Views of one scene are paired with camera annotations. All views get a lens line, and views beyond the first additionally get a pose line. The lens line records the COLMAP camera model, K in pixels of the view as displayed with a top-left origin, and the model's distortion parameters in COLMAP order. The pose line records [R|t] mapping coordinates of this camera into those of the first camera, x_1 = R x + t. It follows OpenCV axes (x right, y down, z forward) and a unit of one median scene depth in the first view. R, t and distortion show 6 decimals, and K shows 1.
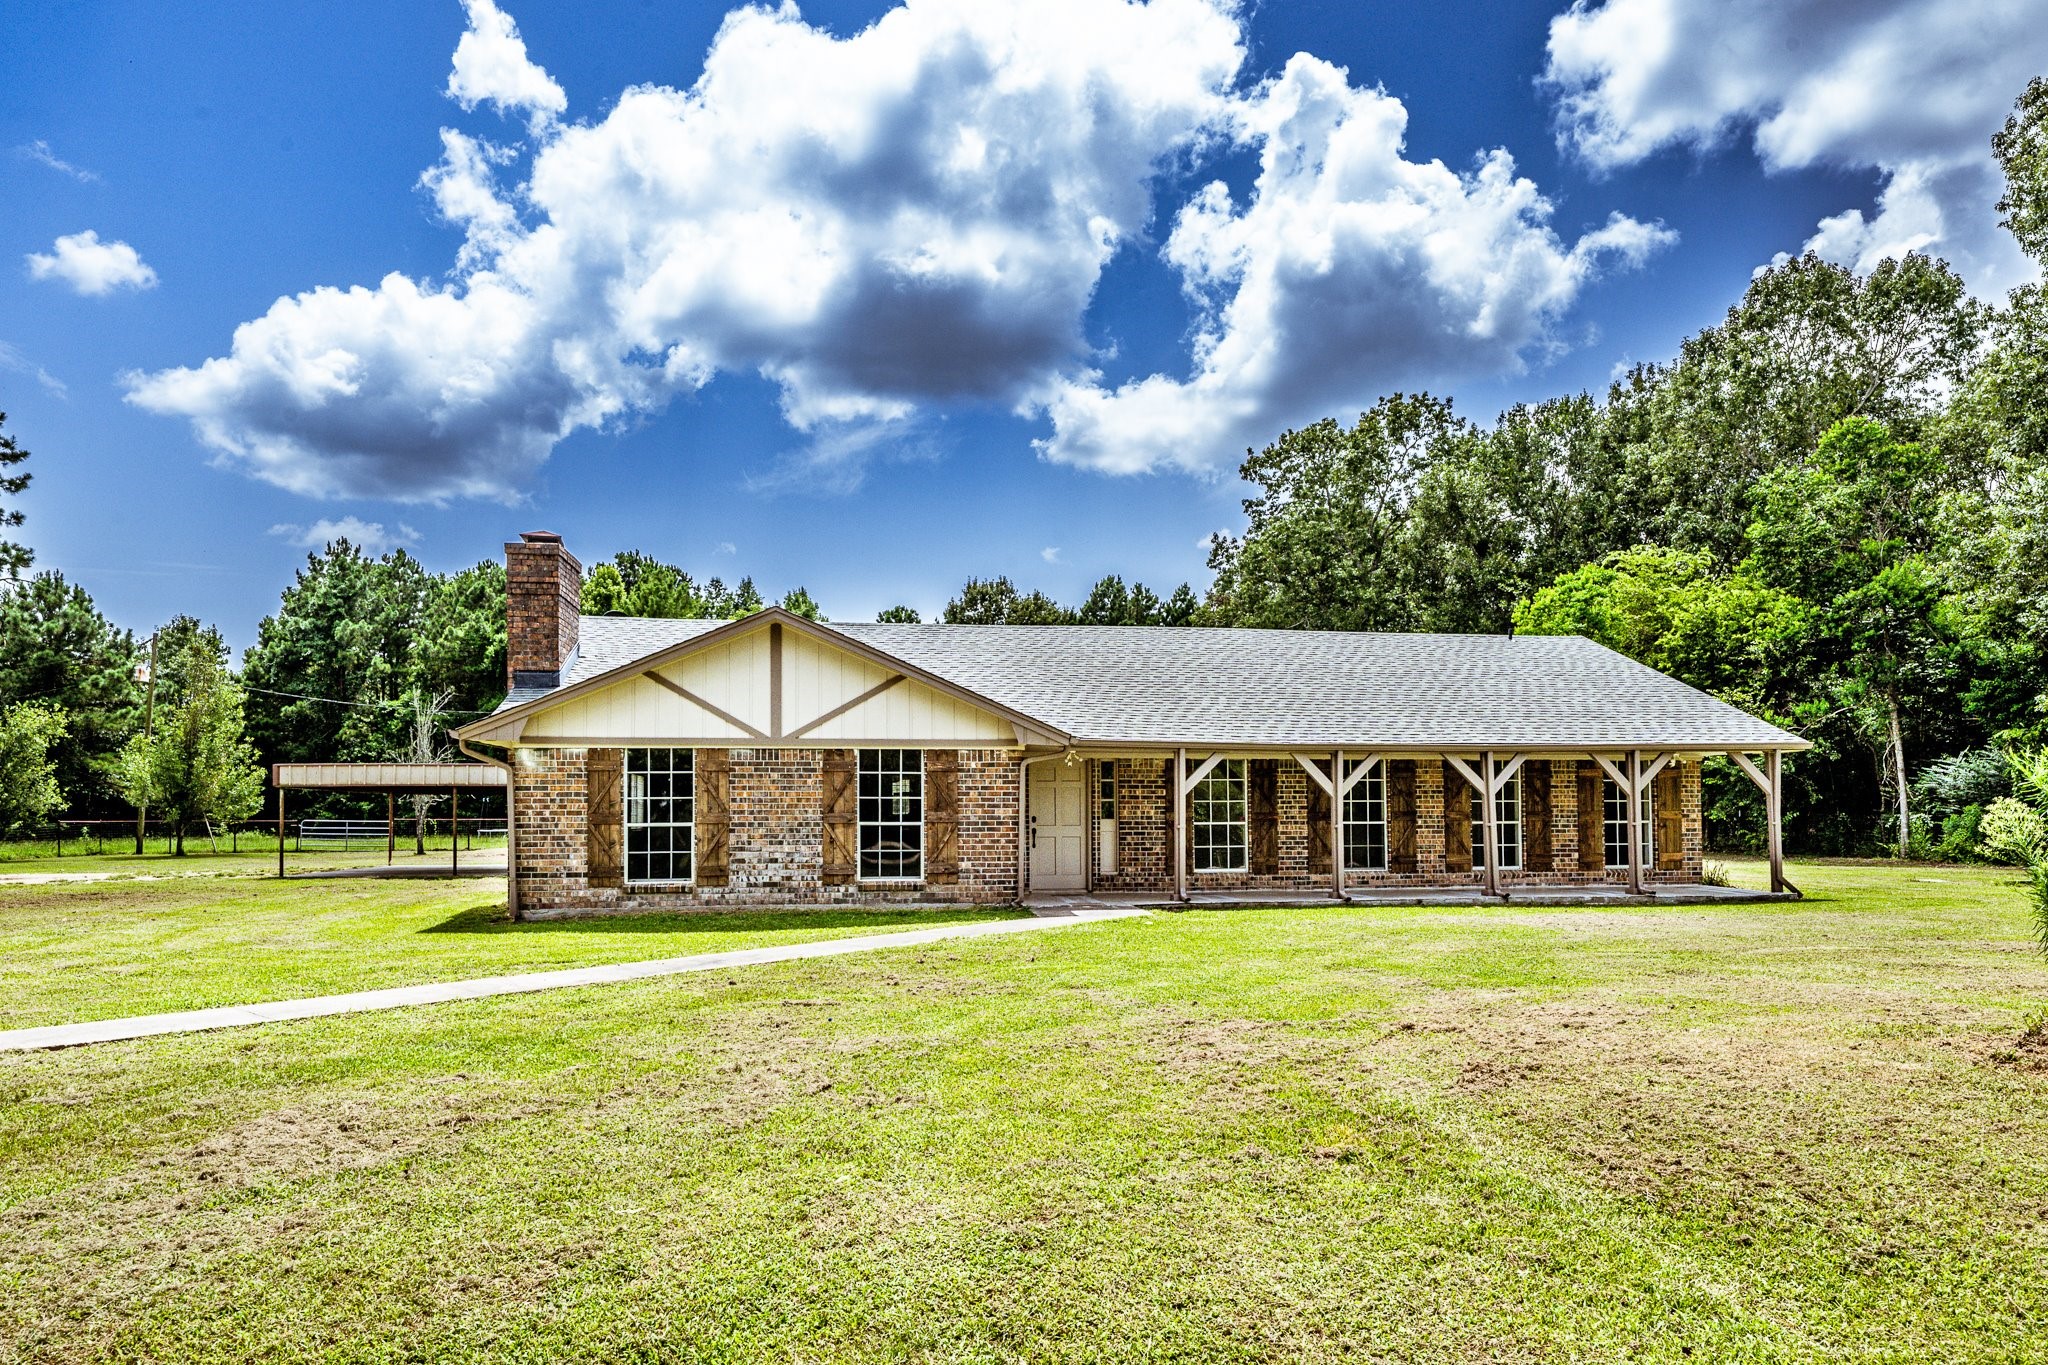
lens RADIAL K [[1160.6, 0, 1027.4], [0, 1160.6, 752.5], [0, 0, 1]] dist [0.003026, -0.000873]
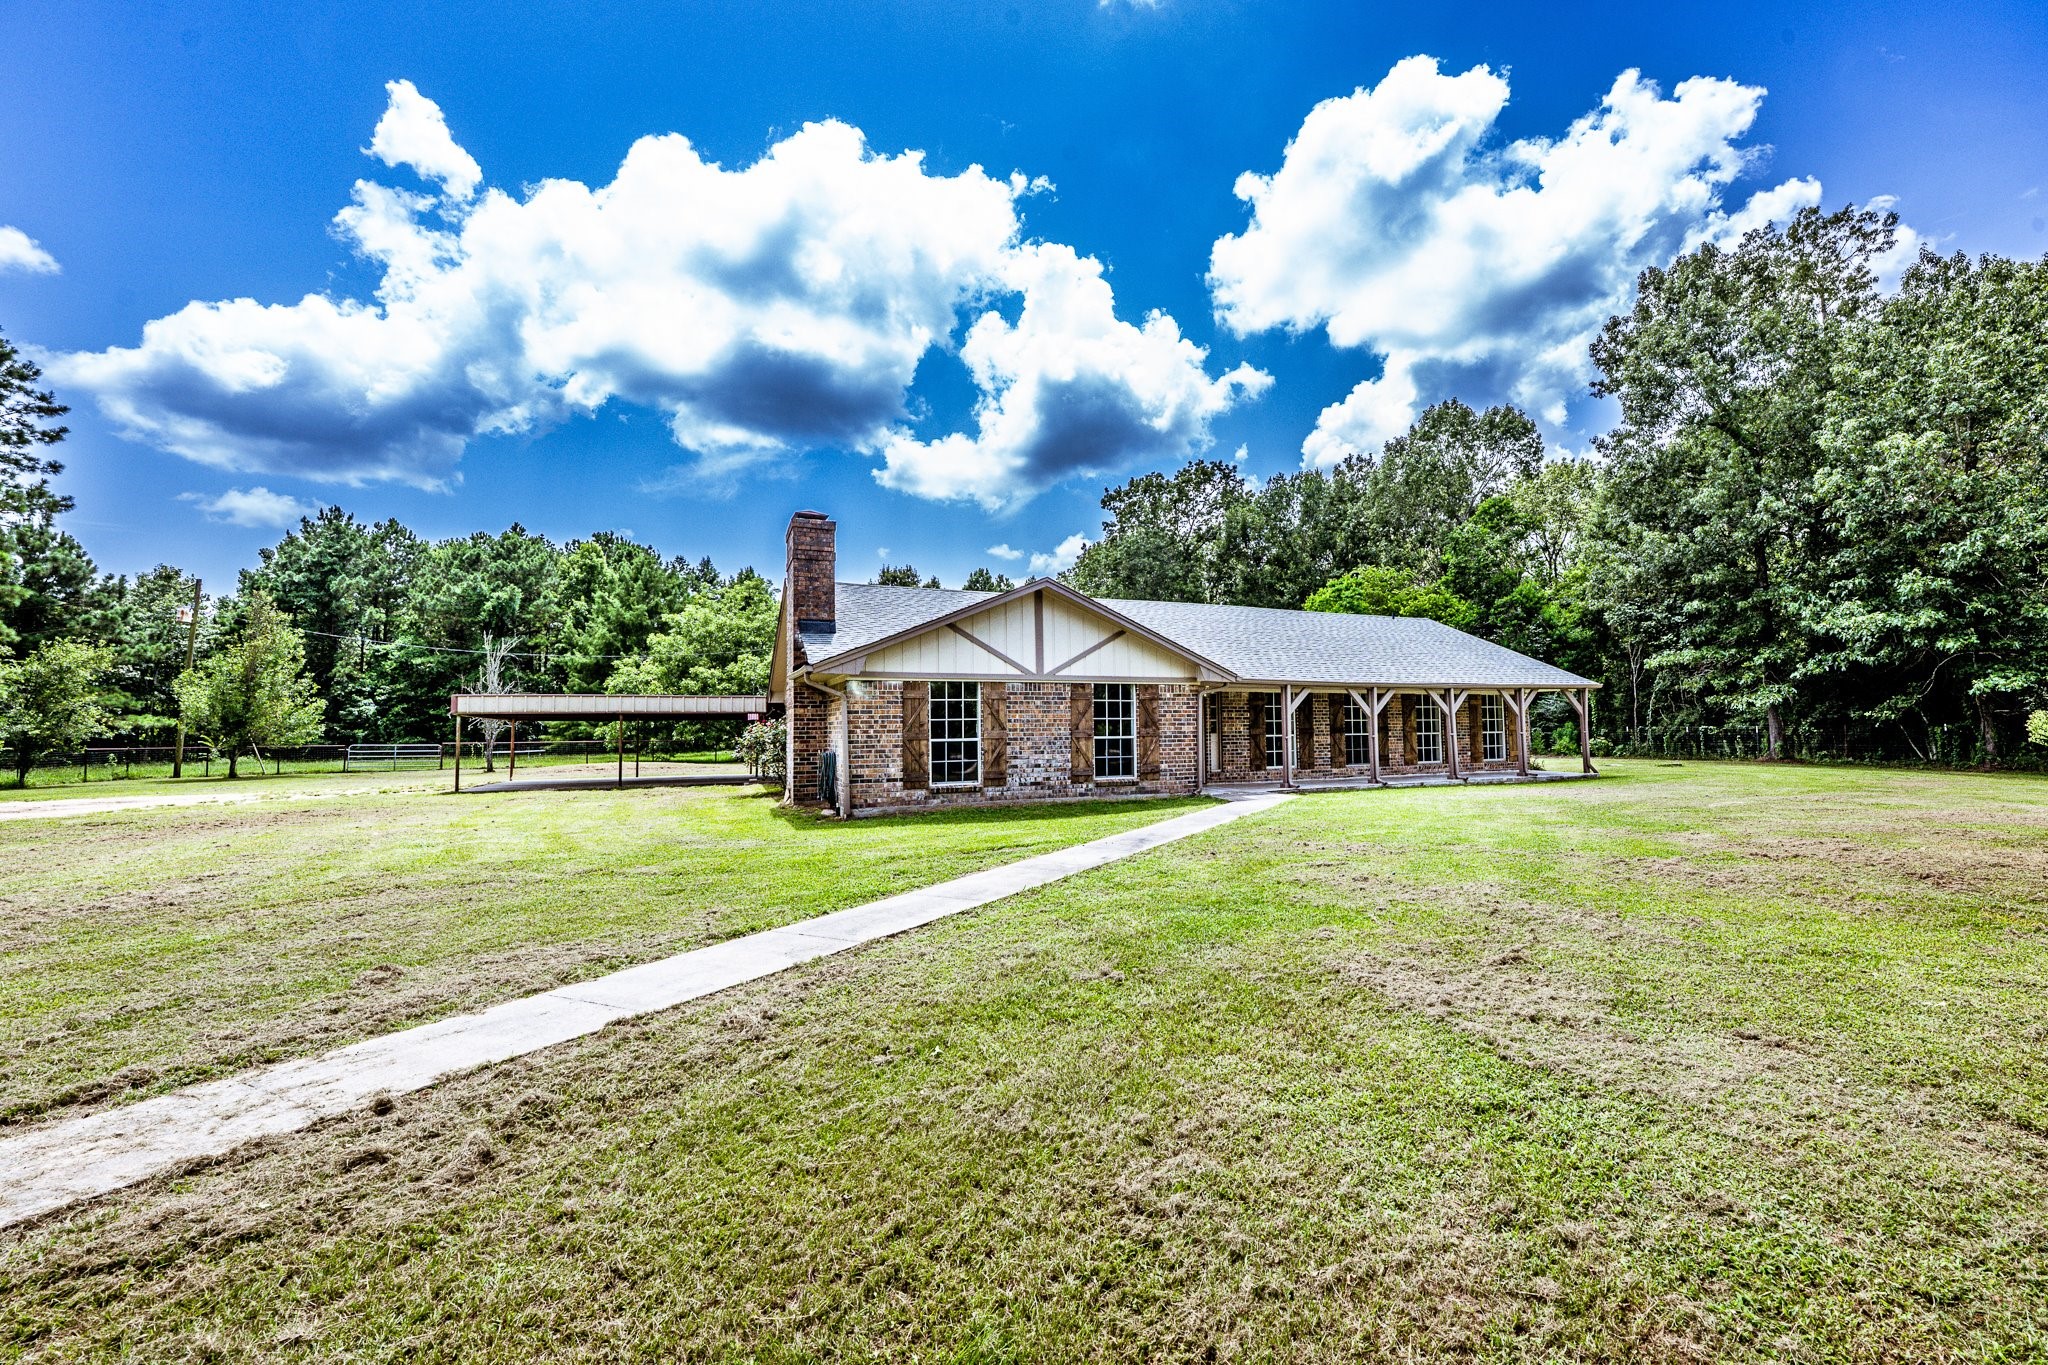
lens RADIAL K [[798.2, 0, 1019.2], [0, 798.2, 664.6], [0, 0, 1]] dist [0.001649, 0.000391]
pose [[0.962026, 0.014385, 0.272577, -0.204848], [-0.004673, 0.999332, -0.036246, 0.004061], [-0.272916, 0.033596, 0.961451, 0.047399]]
